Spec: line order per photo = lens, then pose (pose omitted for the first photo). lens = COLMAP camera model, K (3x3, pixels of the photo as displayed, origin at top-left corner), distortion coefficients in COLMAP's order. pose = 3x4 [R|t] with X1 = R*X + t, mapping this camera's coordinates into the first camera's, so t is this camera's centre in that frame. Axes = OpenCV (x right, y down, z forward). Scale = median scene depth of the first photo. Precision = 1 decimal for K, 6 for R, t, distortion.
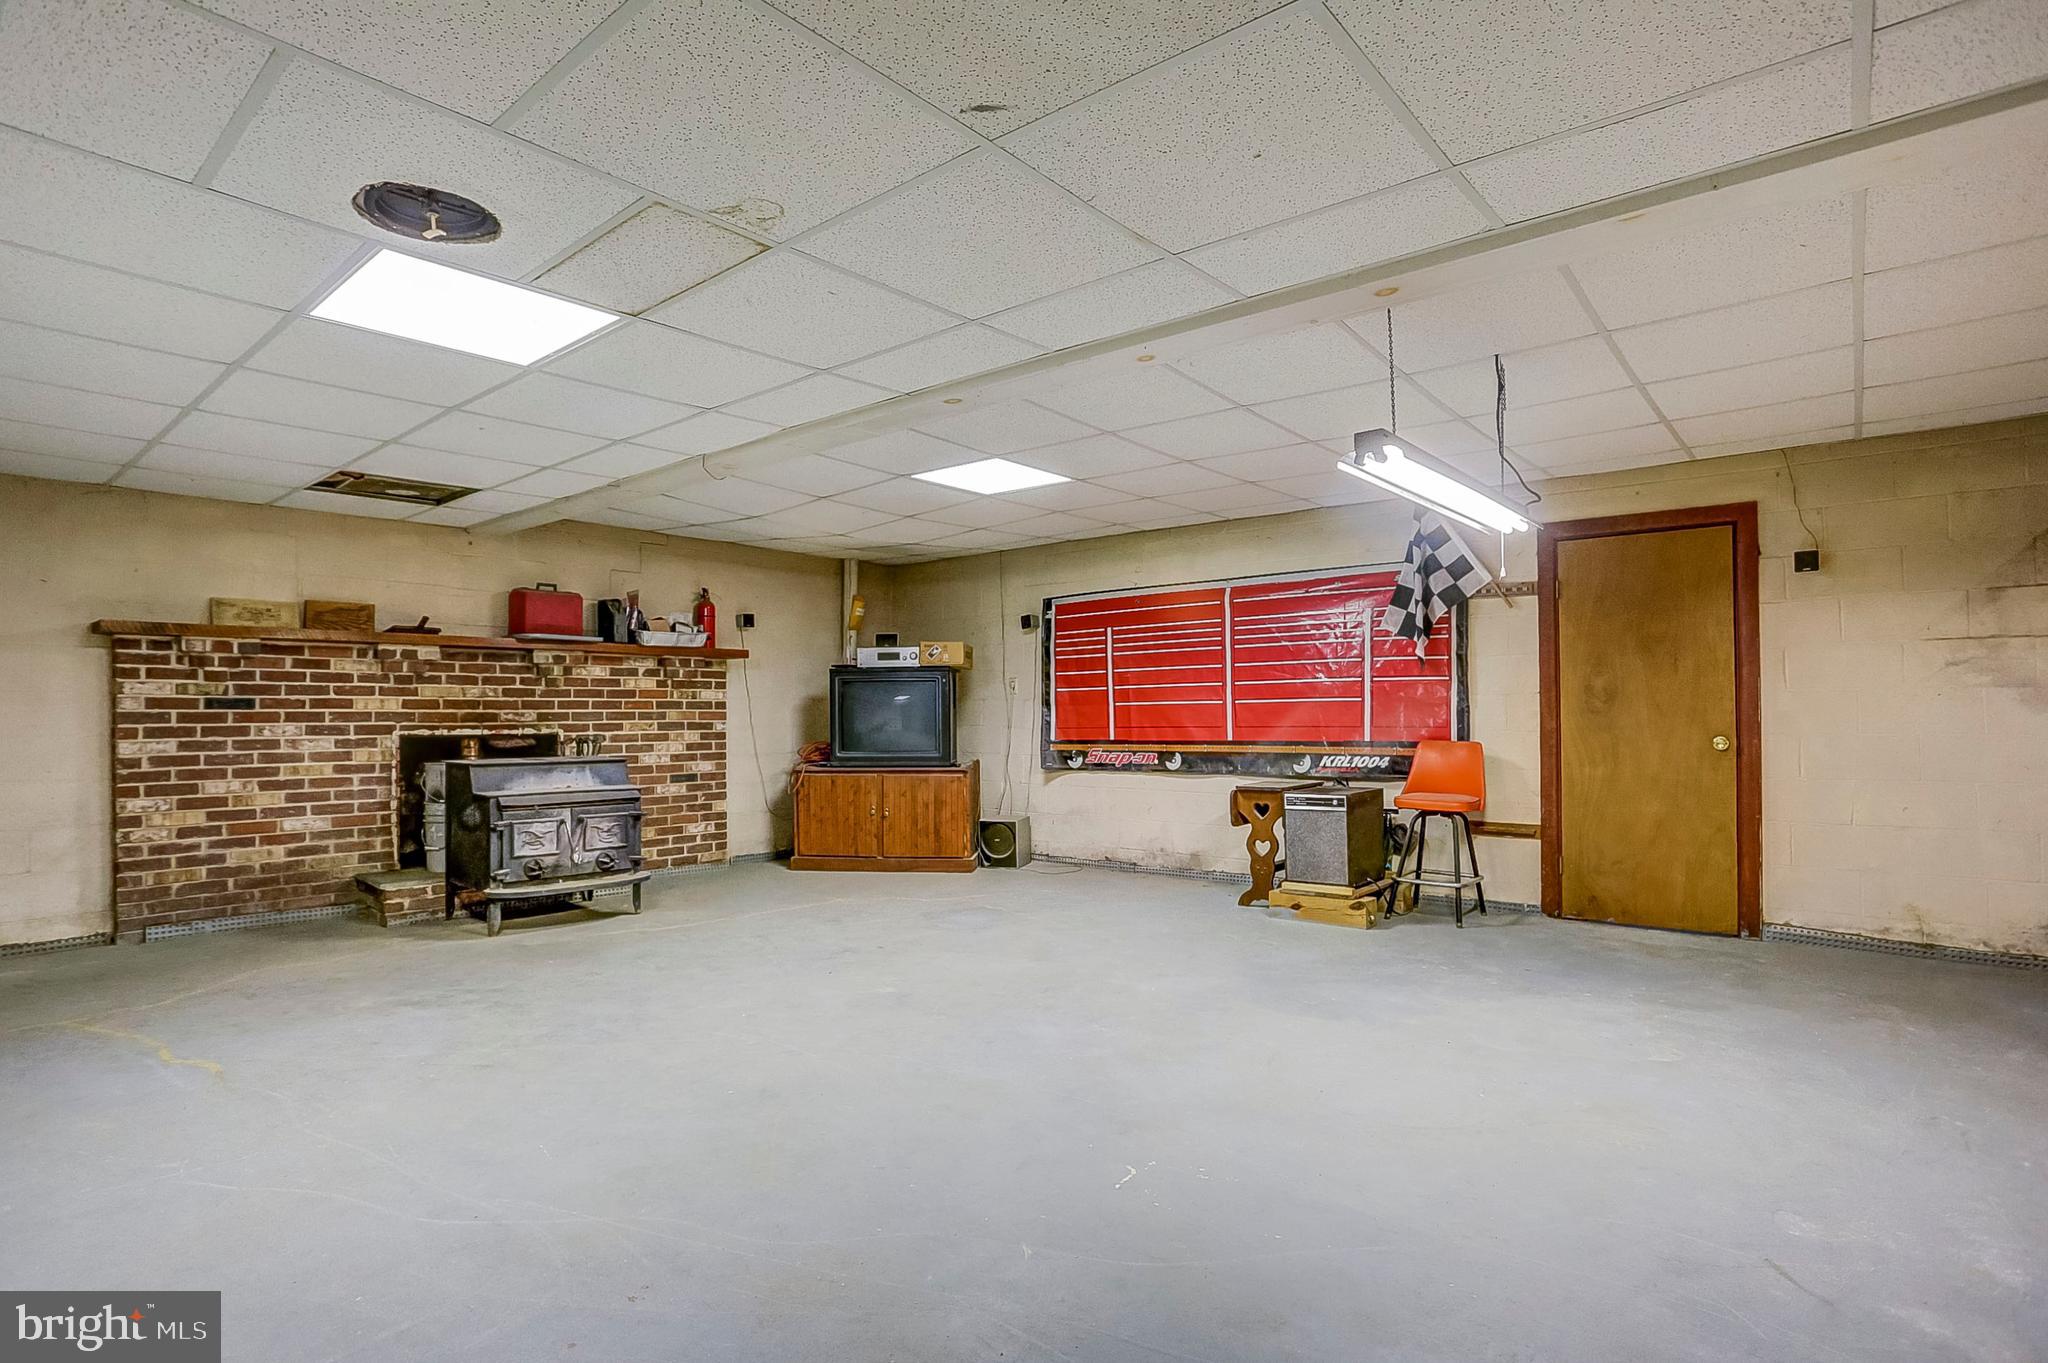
lens RADIAL K [[1022.2, 0, 1022.4], [0, 1022.2, 669.0], [0, 0, 1]] dist [-0.061582, 0.024354]
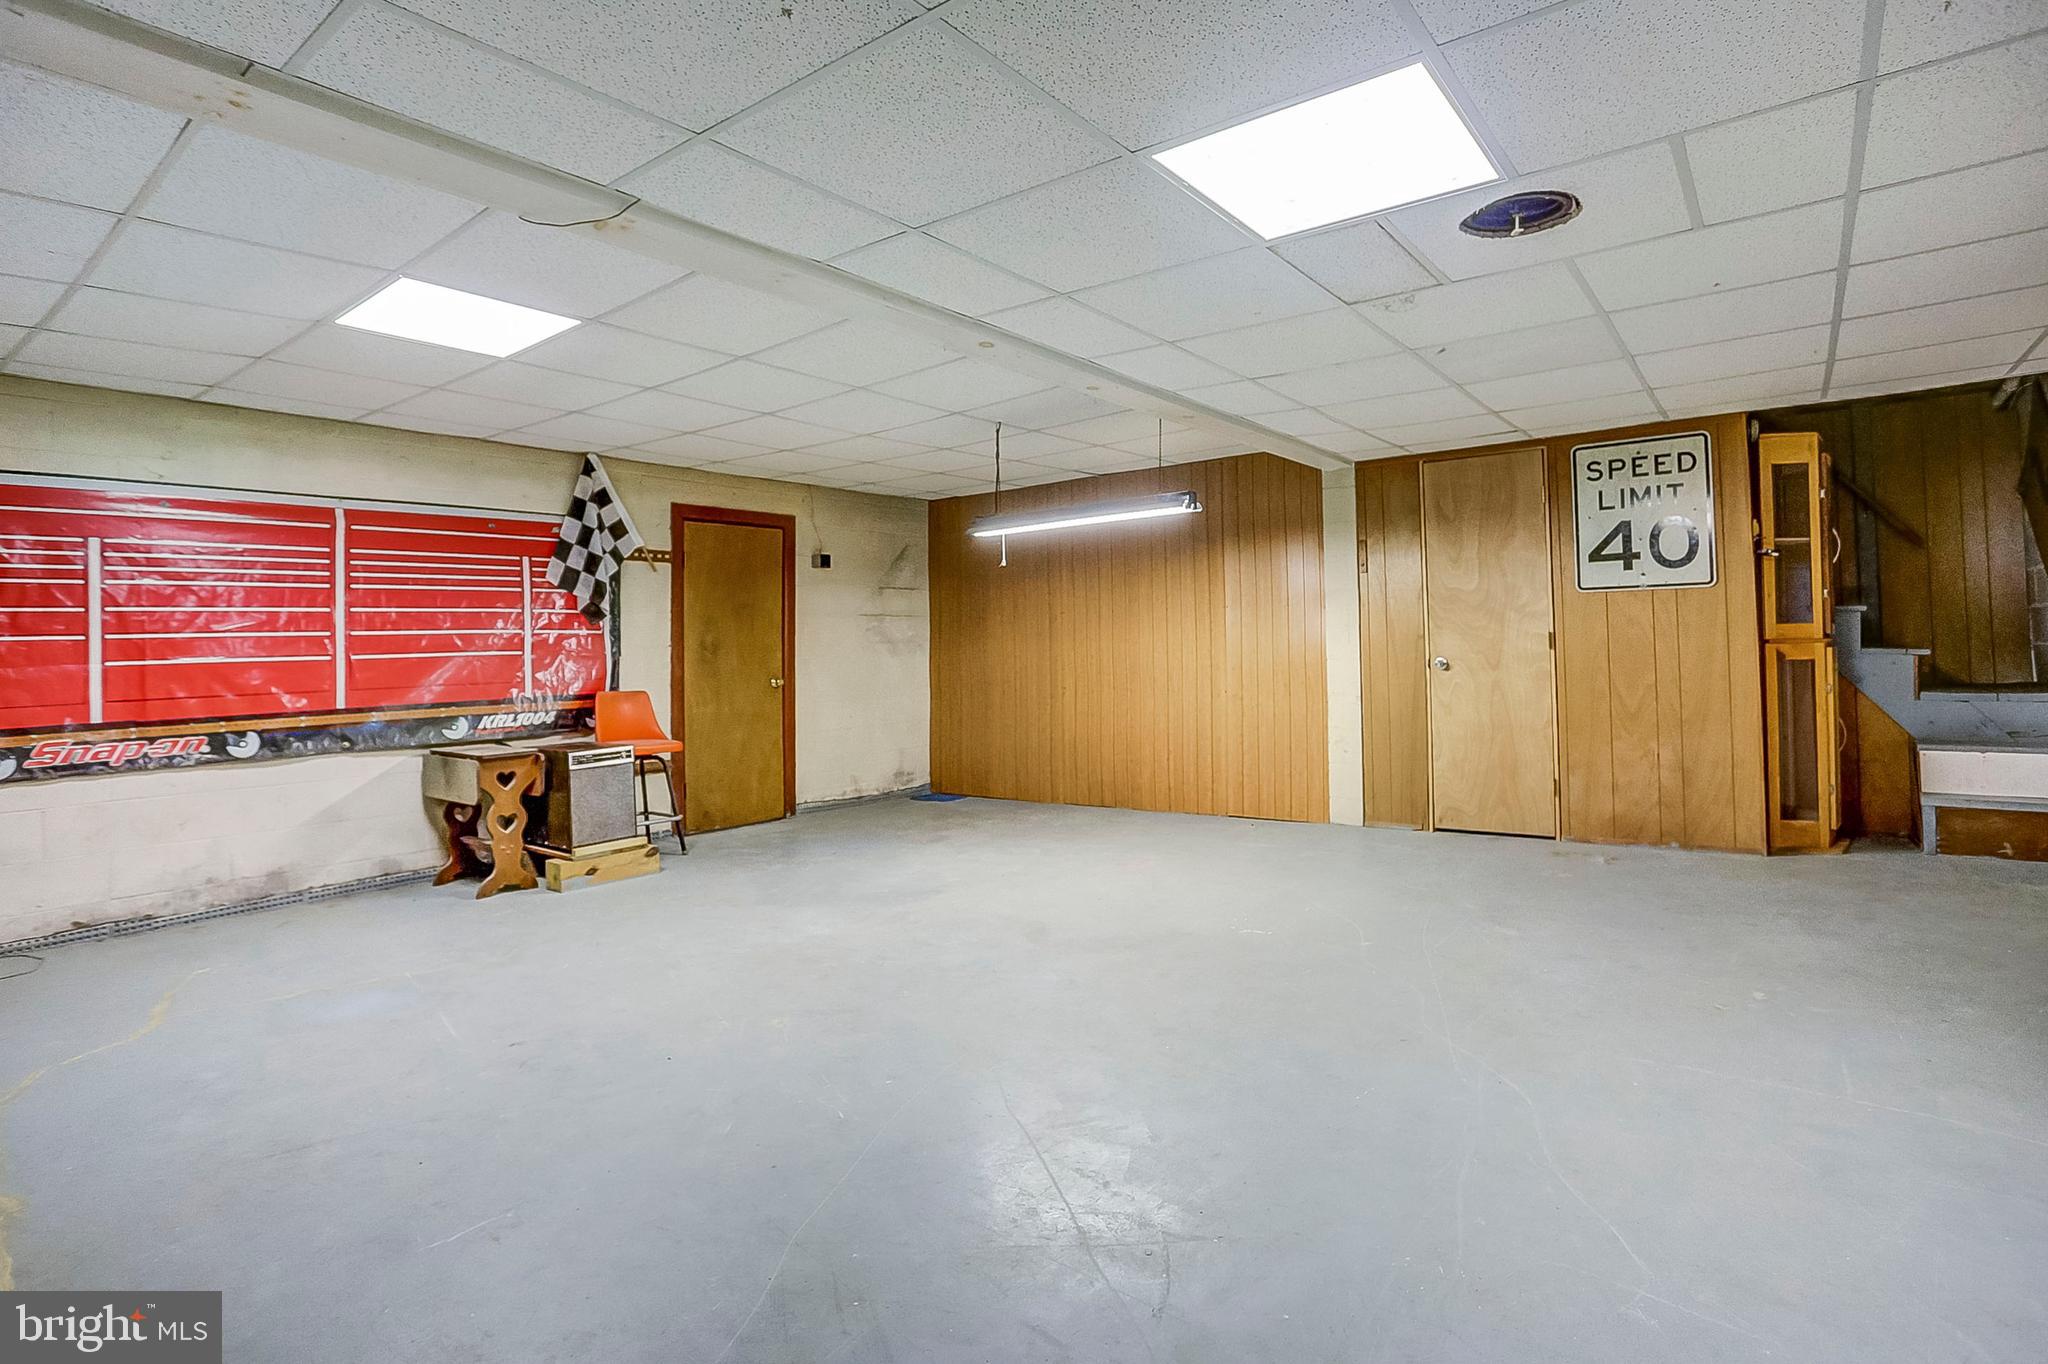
lens RADIAL K [[972.9, 0, 1016.5], [0, 972.9, 605.0], [0, 0, 1]] dist [-0.002735, -0.000427]
pose [[0.037768, 0.051161, 0.997976, -0.560743], [-0.012229, 0.998637, -0.050733, 0.026137], [-0.999212, -0.010288, 0.038342, 0.516394]]
